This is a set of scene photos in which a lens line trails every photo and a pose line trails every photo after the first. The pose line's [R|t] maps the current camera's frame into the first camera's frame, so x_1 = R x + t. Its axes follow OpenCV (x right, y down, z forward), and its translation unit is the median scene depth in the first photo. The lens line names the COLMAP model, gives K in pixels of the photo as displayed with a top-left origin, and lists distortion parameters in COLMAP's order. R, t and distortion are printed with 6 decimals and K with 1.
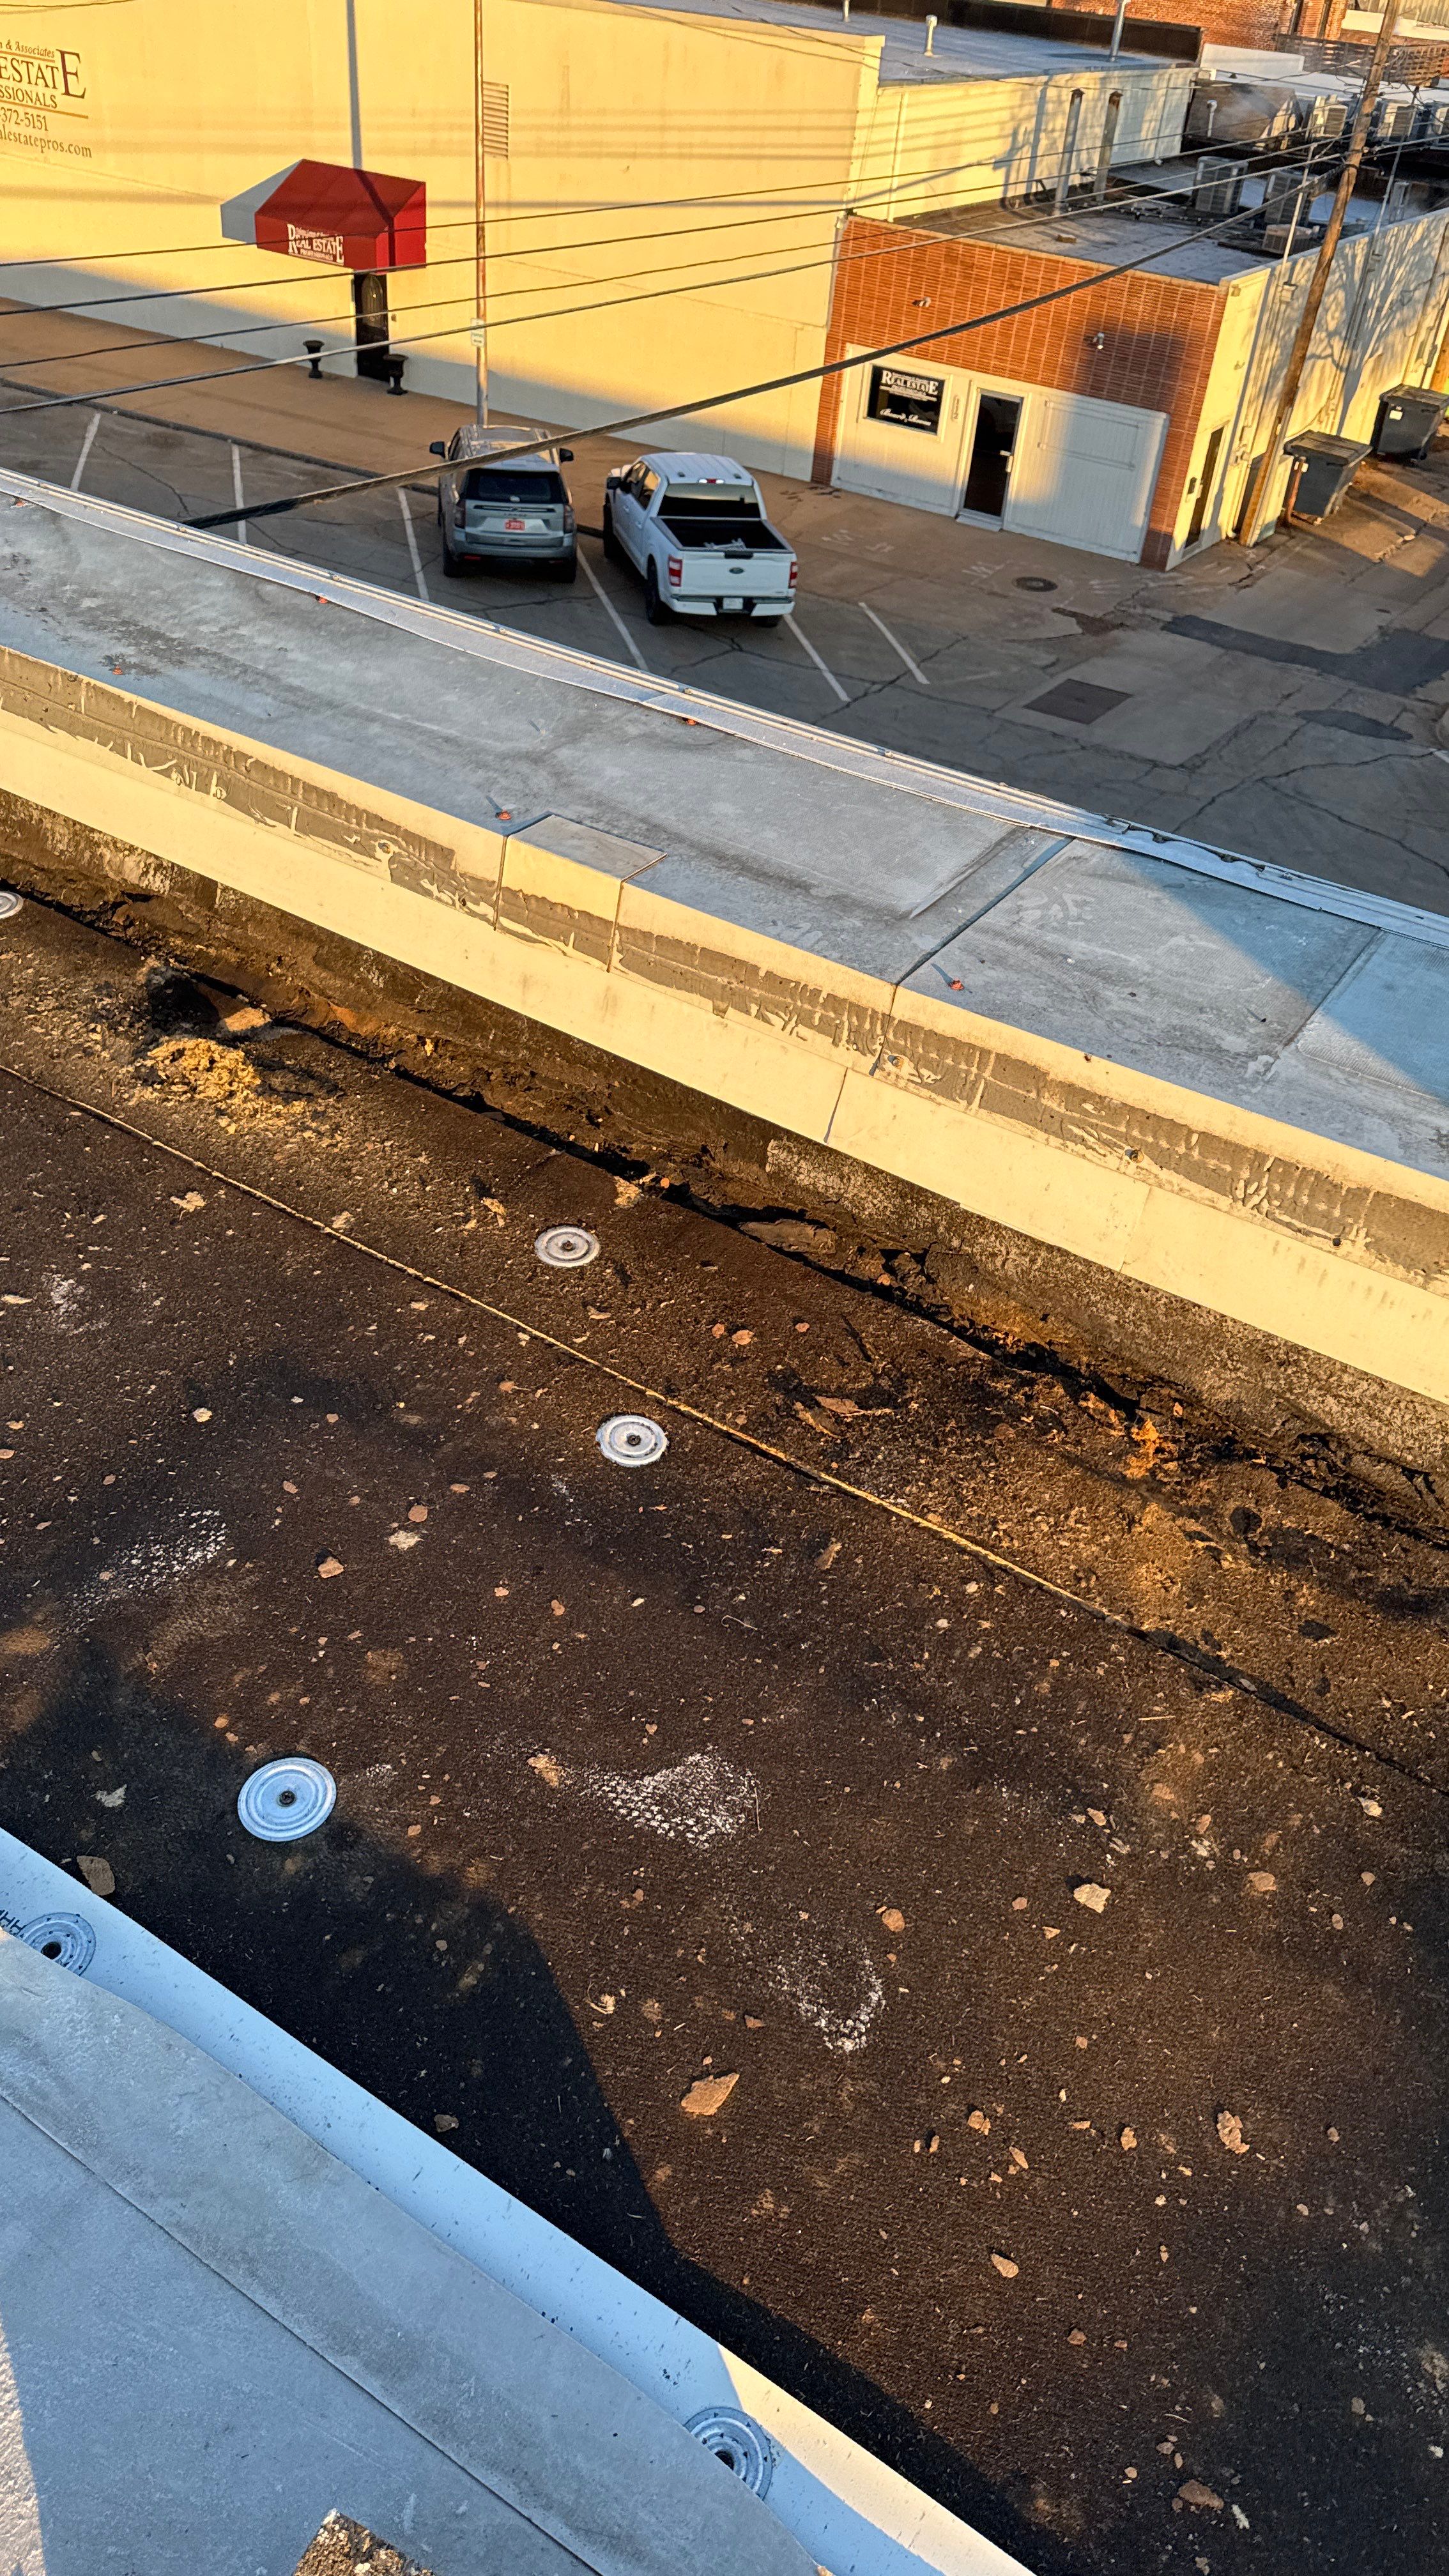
lens RADIAL K [[1818.3, 0, 723.6], [0, 1818.3, 1251.3], [0, 0, 1]] dist [0.043658, -0.048034]
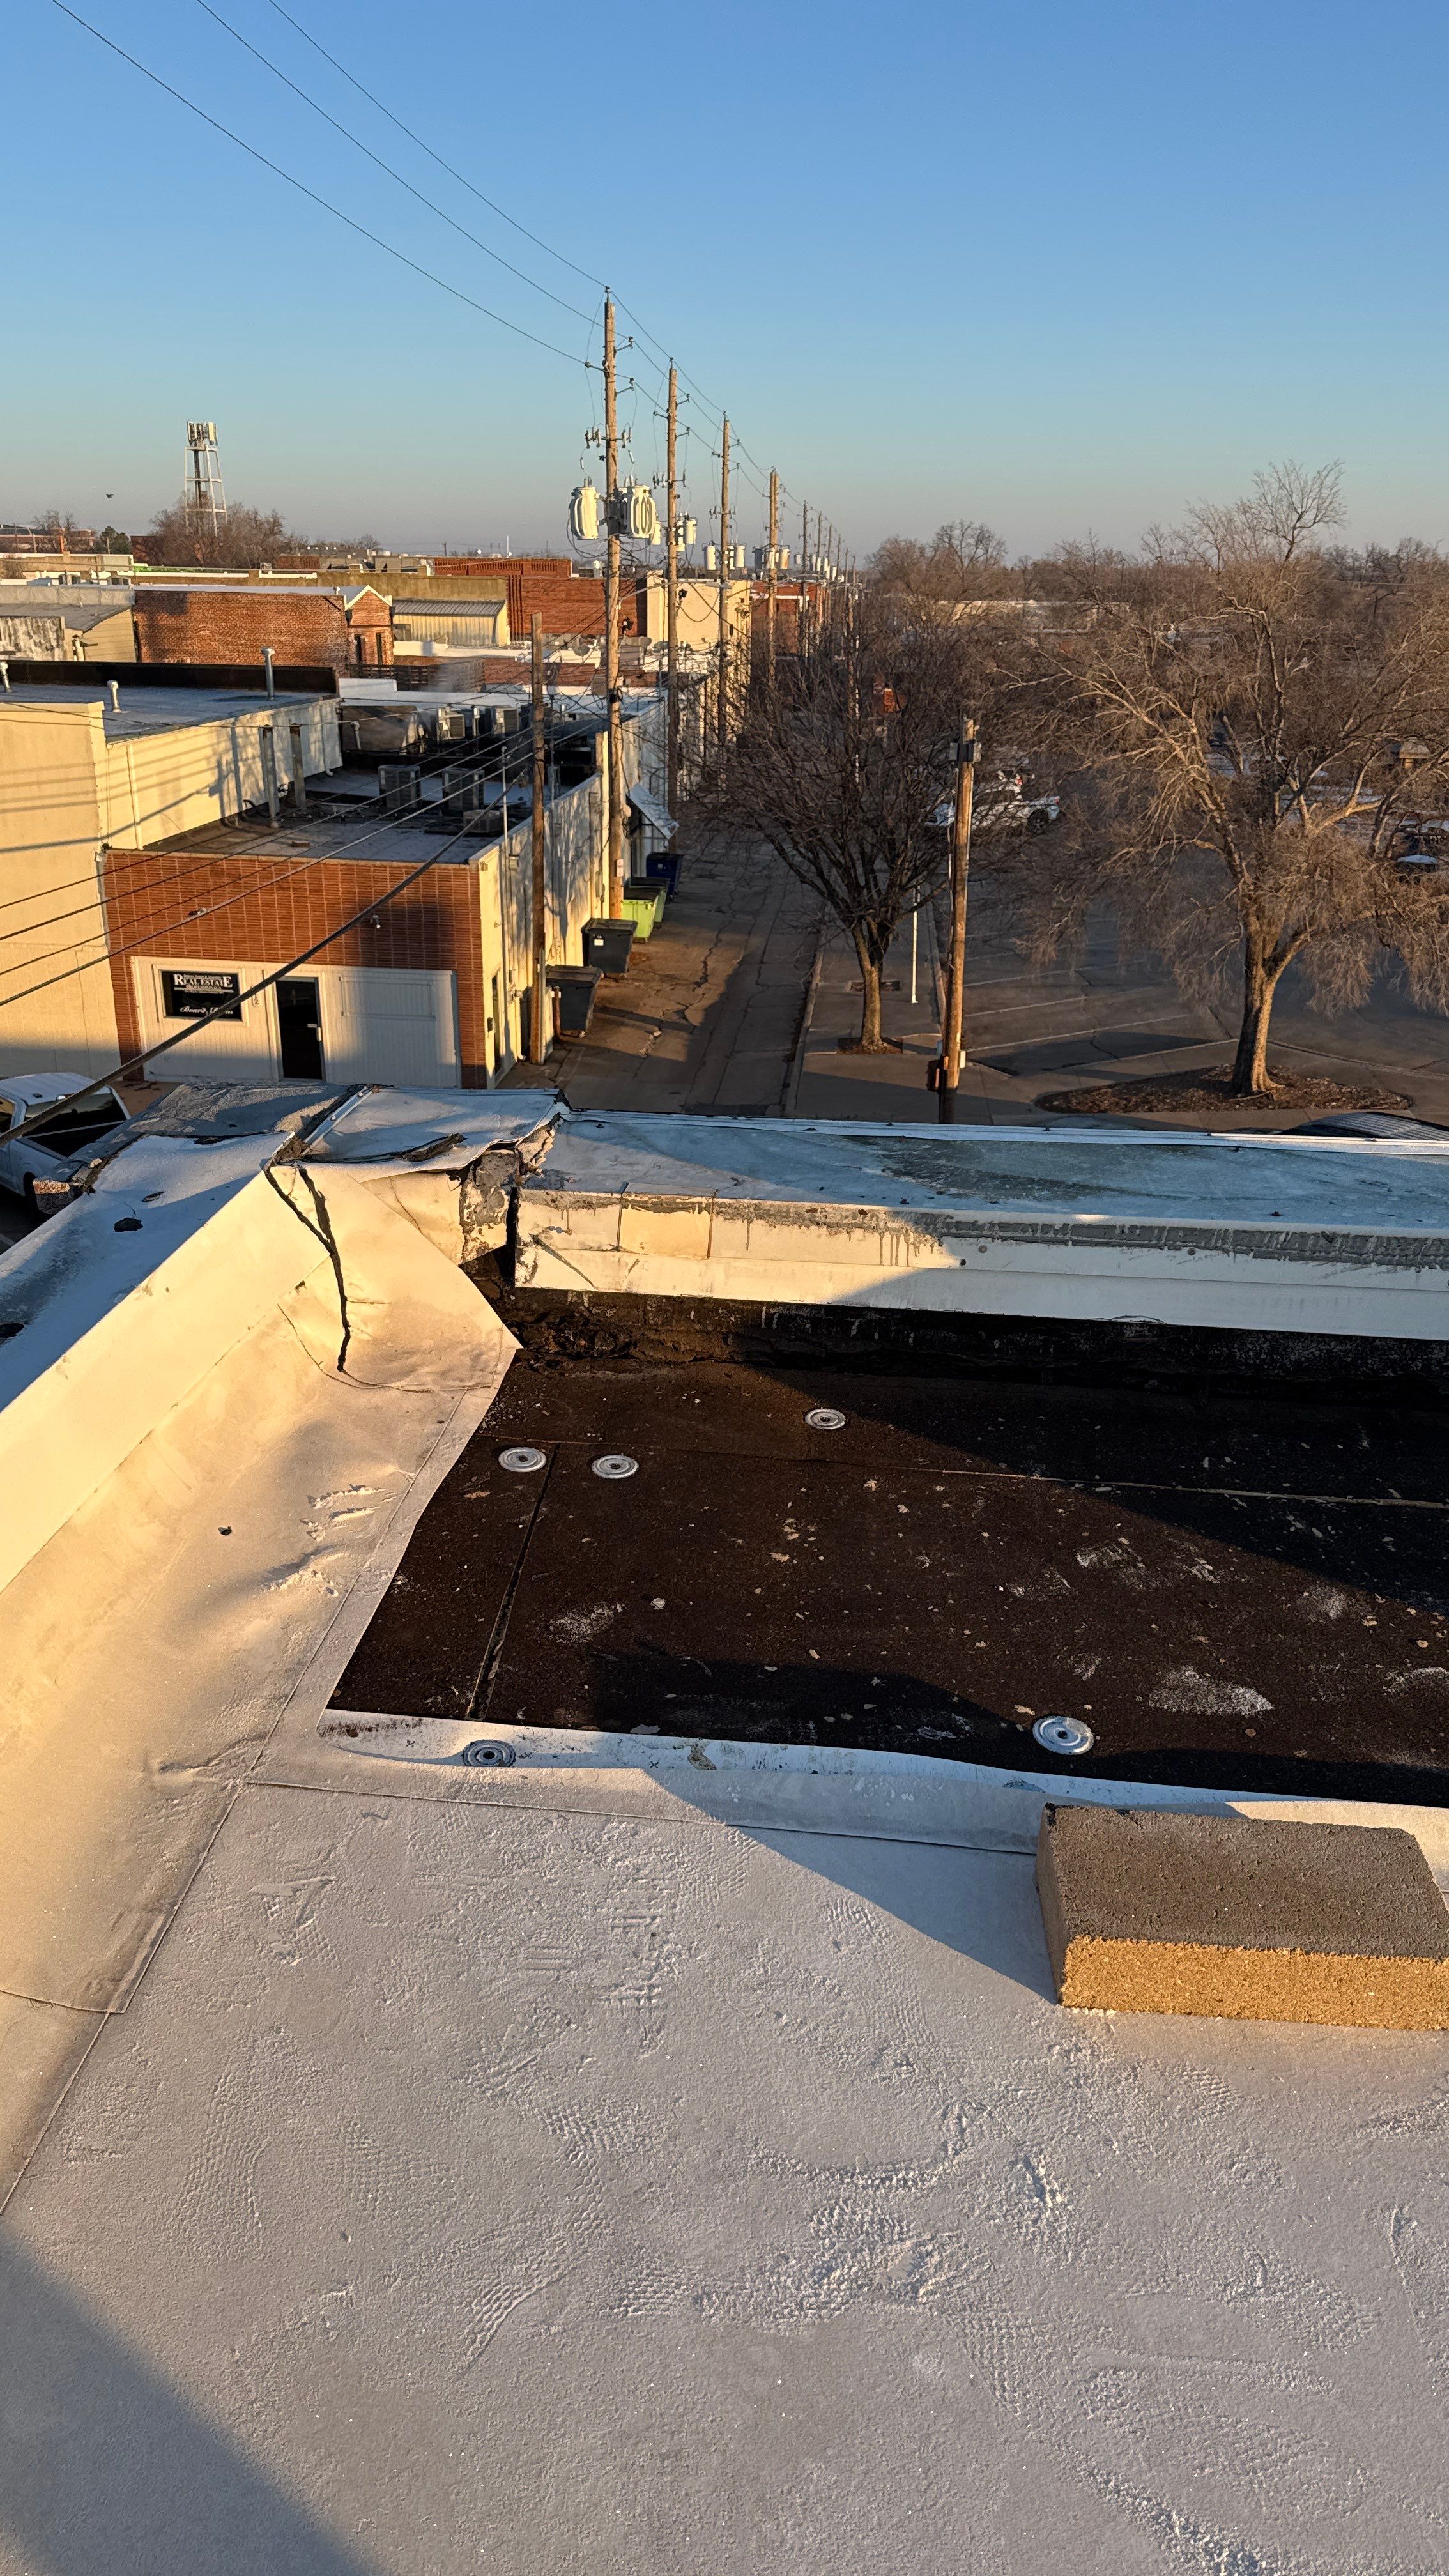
lens RADIAL K [[1786.9, 0, 699.0], [0, 1786.9, 1286.4], [0, 0, 1]] dist [0.154910, -0.297659]
pose [[0.888946, -0.227640, 0.397435, -1.259737], [0.320626, 0.928950, -0.185071, -0.221488], [-0.327067, 0.291947, 0.898774, 0.051849]]
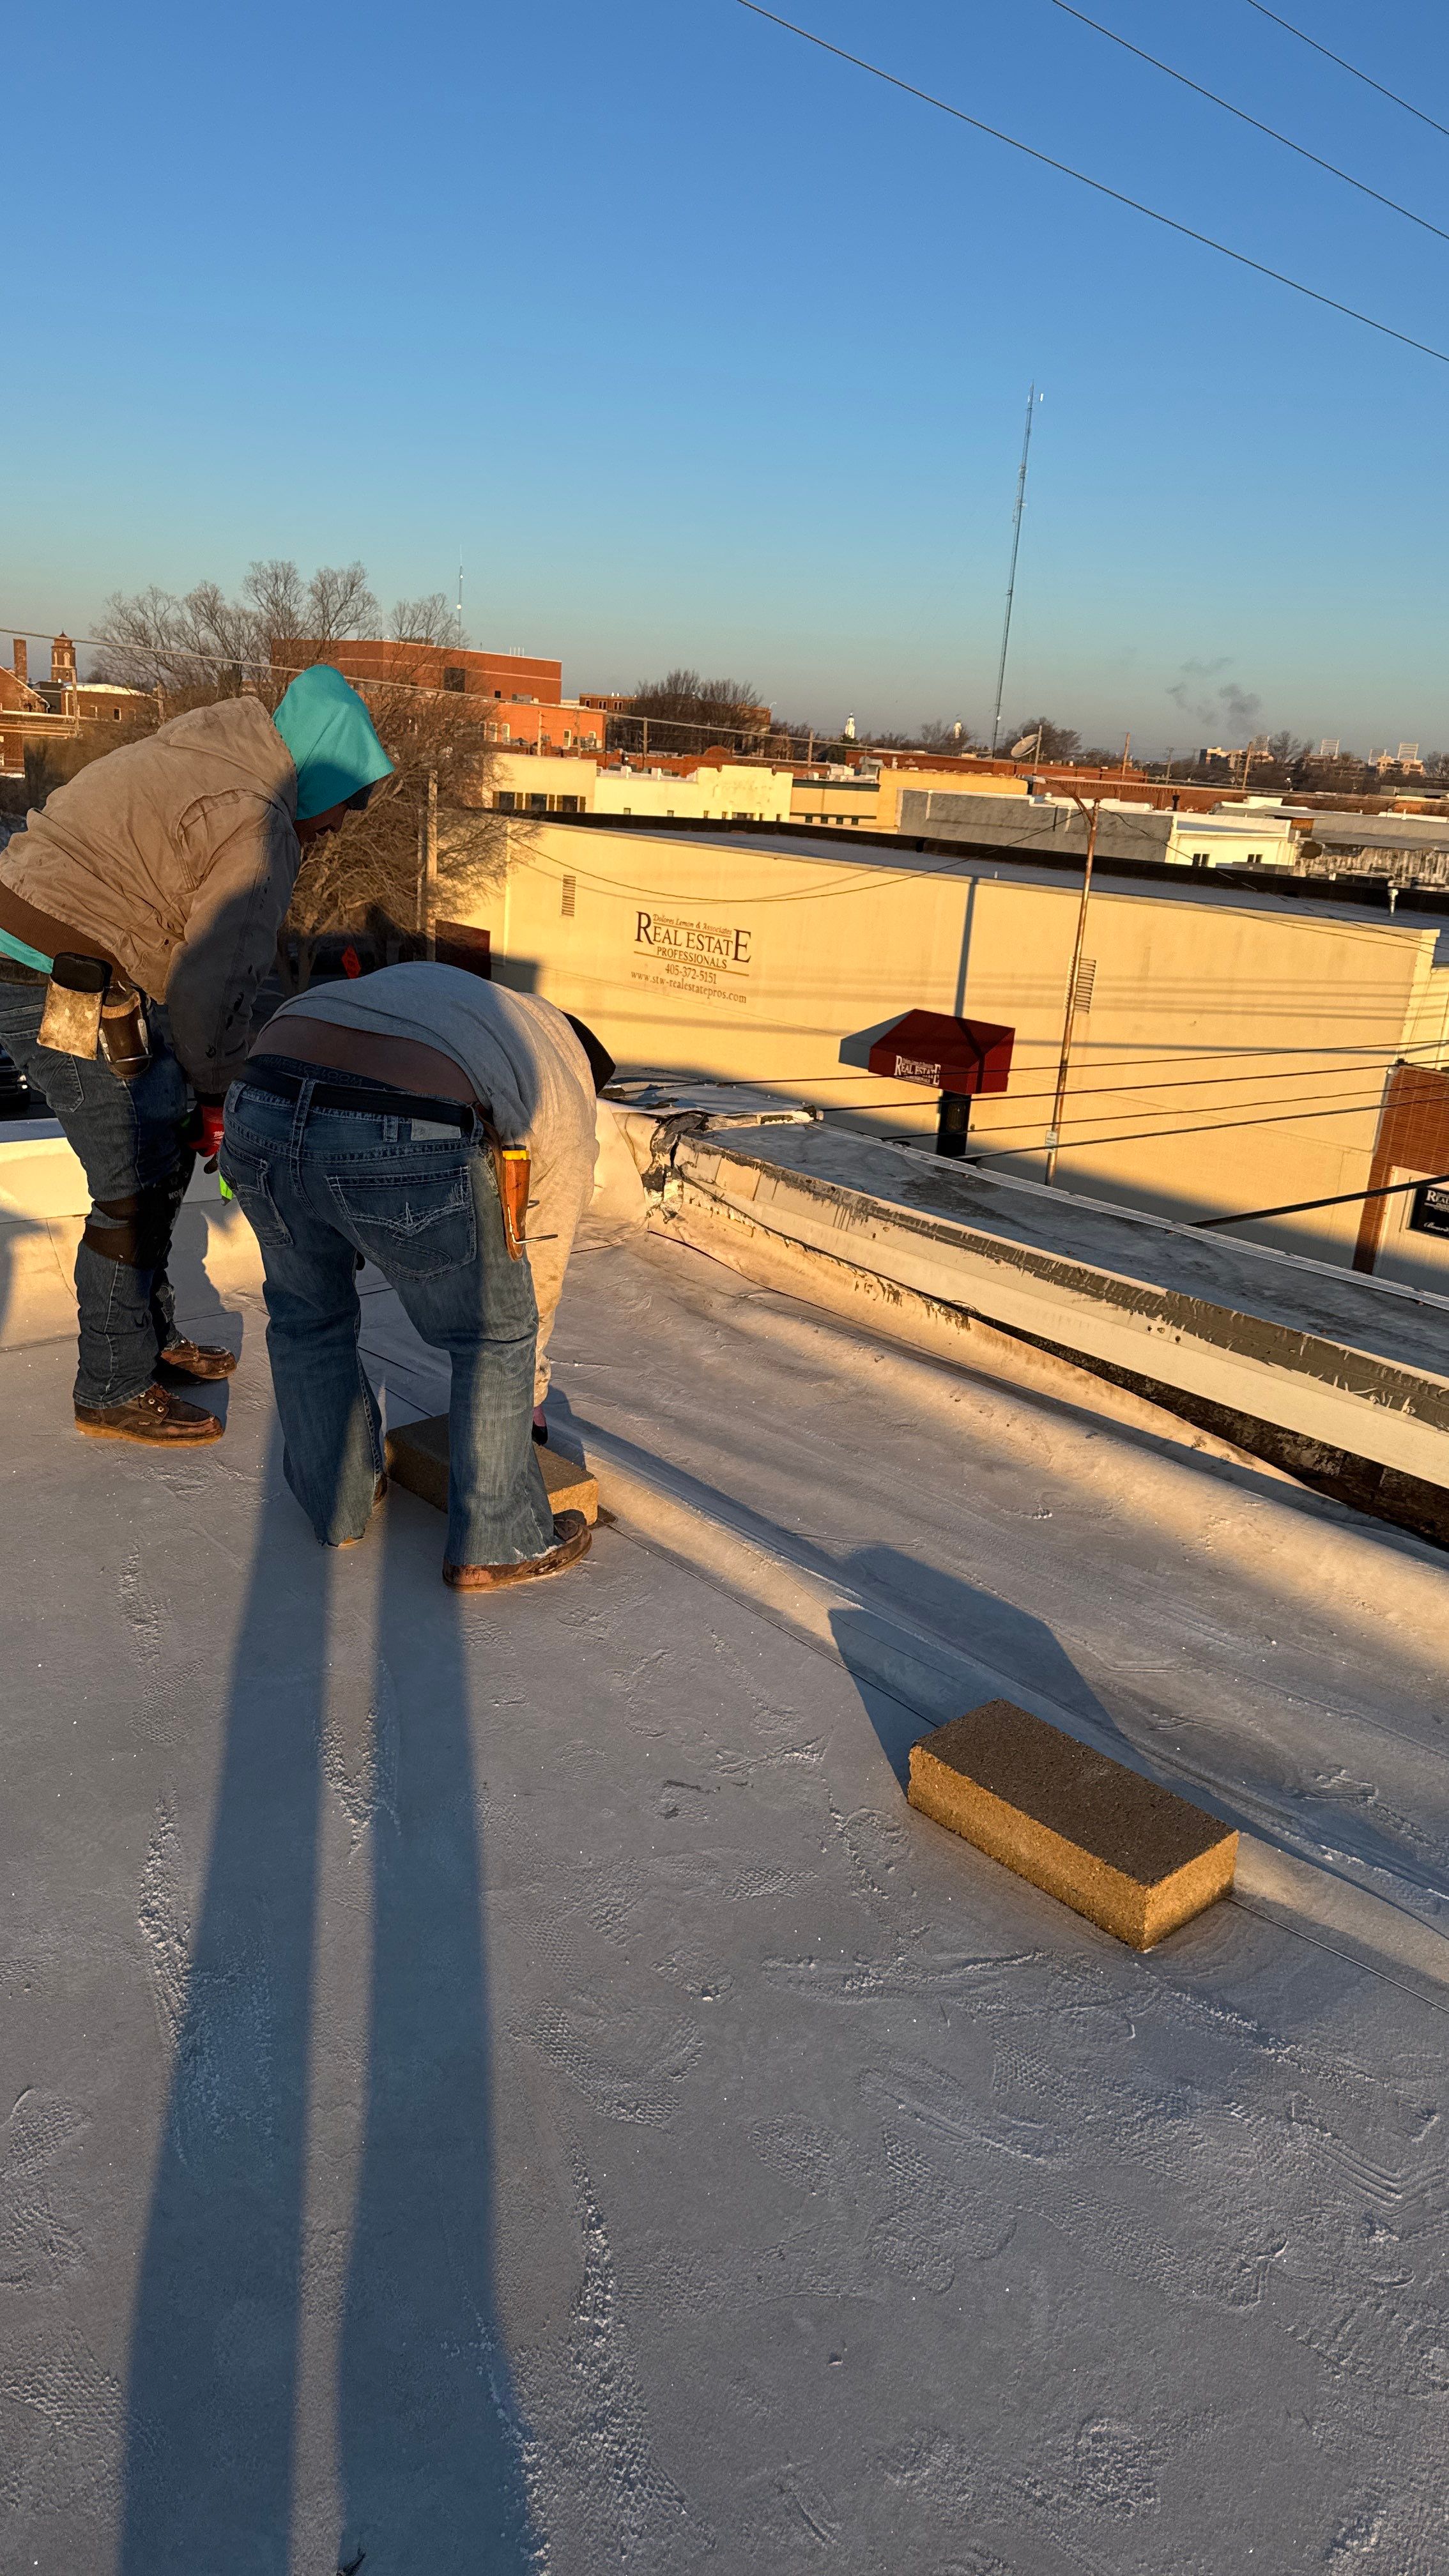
lens RADIAL K [[1771.8, 0, 722.4], [0, 1771.8, 1284.9], [0, 0, 1]] dist [0.186766, -0.374525]
pose [[0.961980, 0.074760, -0.262690, -0.362613], [-0.167198, 0.921719, -0.349971, 0.230011], [0.215962, 0.380586, 0.899174, -0.433386]]
